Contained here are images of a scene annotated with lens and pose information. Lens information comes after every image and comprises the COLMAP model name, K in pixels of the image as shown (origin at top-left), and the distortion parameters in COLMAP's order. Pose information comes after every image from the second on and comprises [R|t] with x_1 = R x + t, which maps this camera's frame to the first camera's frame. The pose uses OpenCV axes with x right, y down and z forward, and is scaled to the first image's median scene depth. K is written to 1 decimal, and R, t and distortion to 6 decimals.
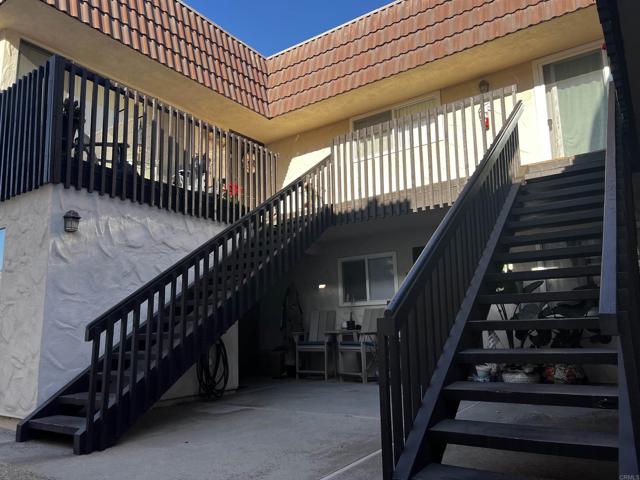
lens RADIAL K [[484.9, 0, 320.0], [0, 484.9, 240.0], [0, 0, 1]] dist [0.072060, -0.087309]
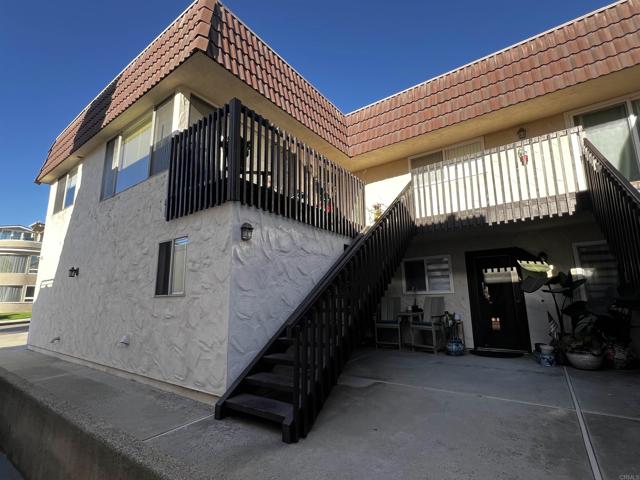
lens RADIAL K [[306.8, 0, 320.0], [0, 306.8, 240.0], [0, 0, 1]] dist [-0.000044, -0.000276]
pose [[0.999809, 0.005866, -0.018654, -0.237584], [-0.006024, 0.999946, -0.008417, -0.008823], [0.018603, 0.008528, 0.999791, 0.178489]]
